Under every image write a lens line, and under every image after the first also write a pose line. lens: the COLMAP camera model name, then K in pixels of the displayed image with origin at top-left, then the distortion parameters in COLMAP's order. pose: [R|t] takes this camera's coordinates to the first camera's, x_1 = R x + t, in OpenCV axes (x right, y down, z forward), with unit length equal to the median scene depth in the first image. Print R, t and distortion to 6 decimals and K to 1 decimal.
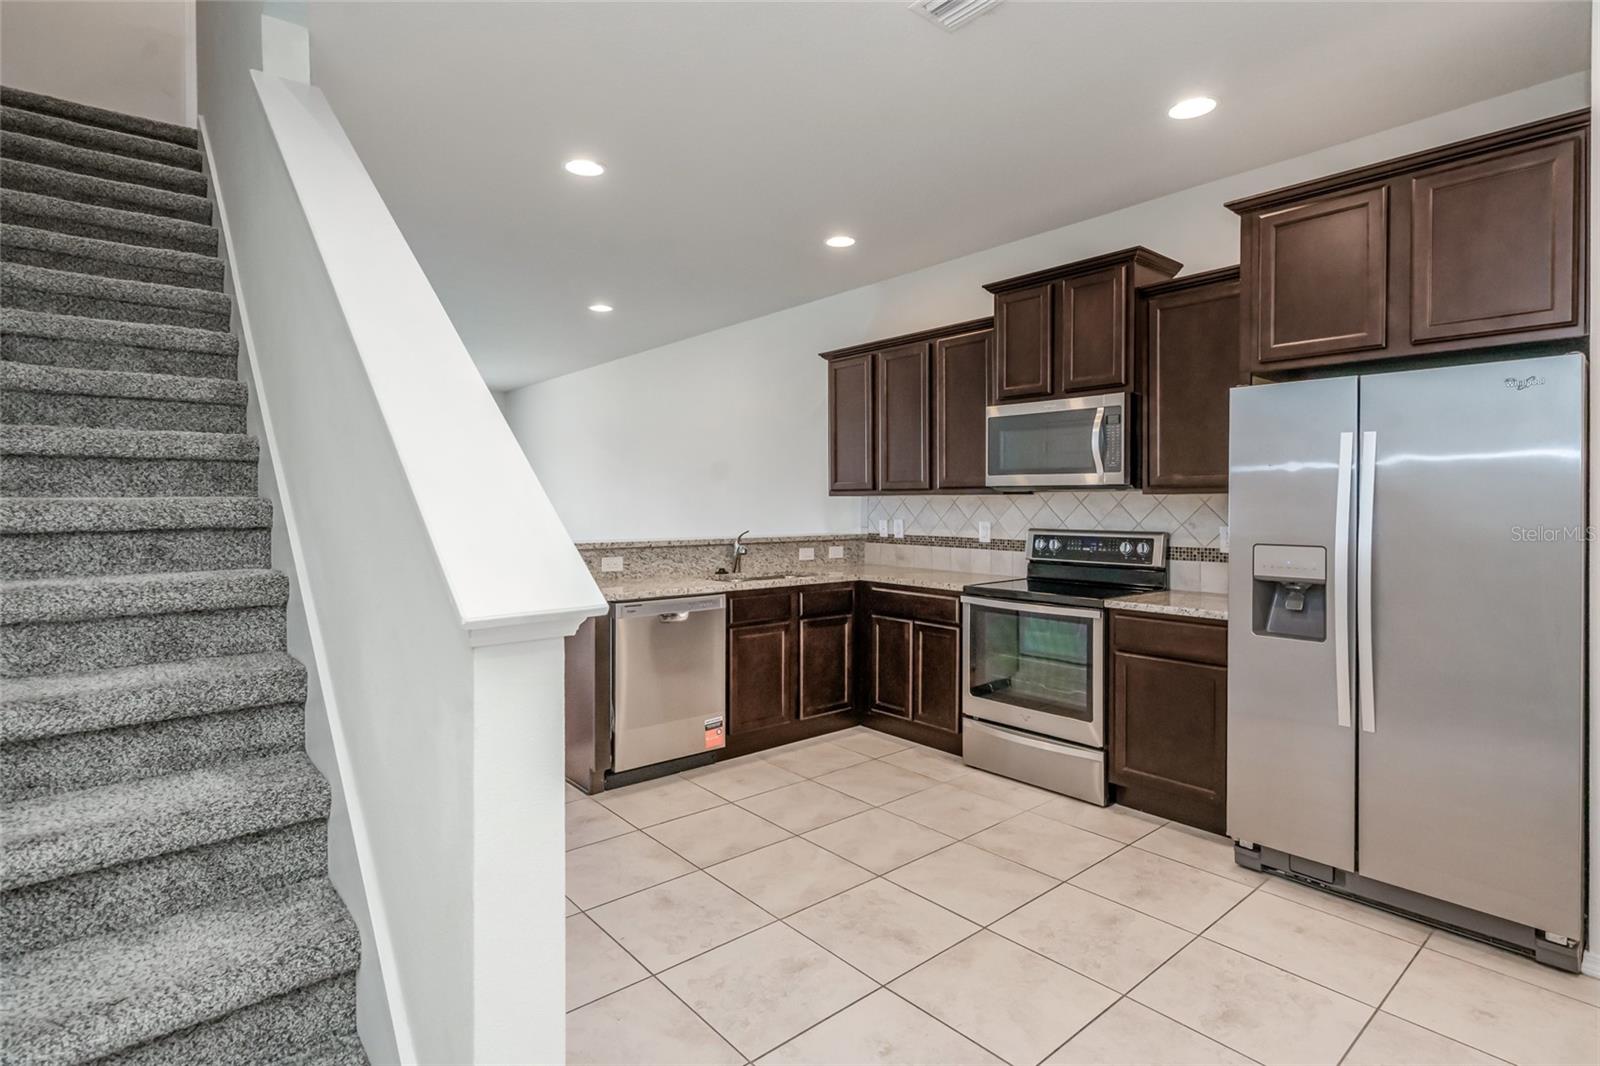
lens RADIAL K [[792.8, 0, 800.9], [0, 792.8, 520.4], [0, 0, 1]] dist [-0.000521, -0.000196]
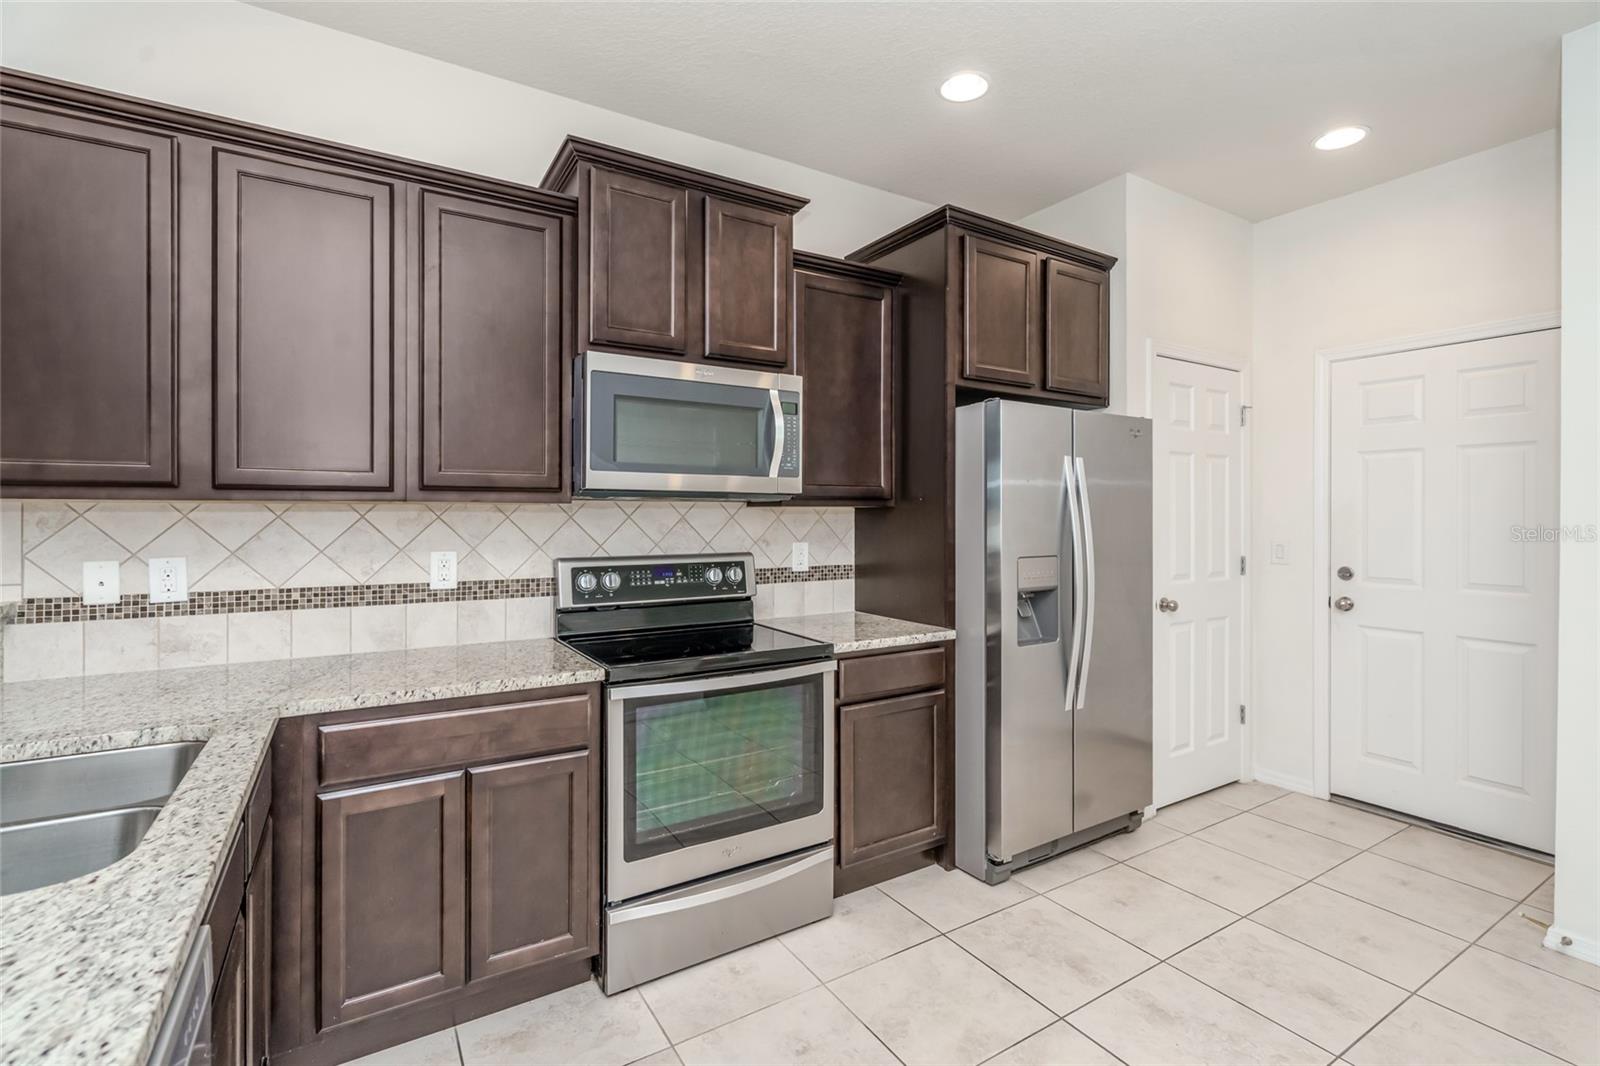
lens RADIAL K [[726.7, 0, 802.6], [0, 726.7, 520.5], [0, 0, 1]] dist [-0.010124, -0.000080]
pose [[0.150957, -0.008380, 0.988505, -0.265212], [0.022462, 0.999735, 0.005045, -0.019650], [-0.988285, 0.021443, 0.151105, 0.782742]]
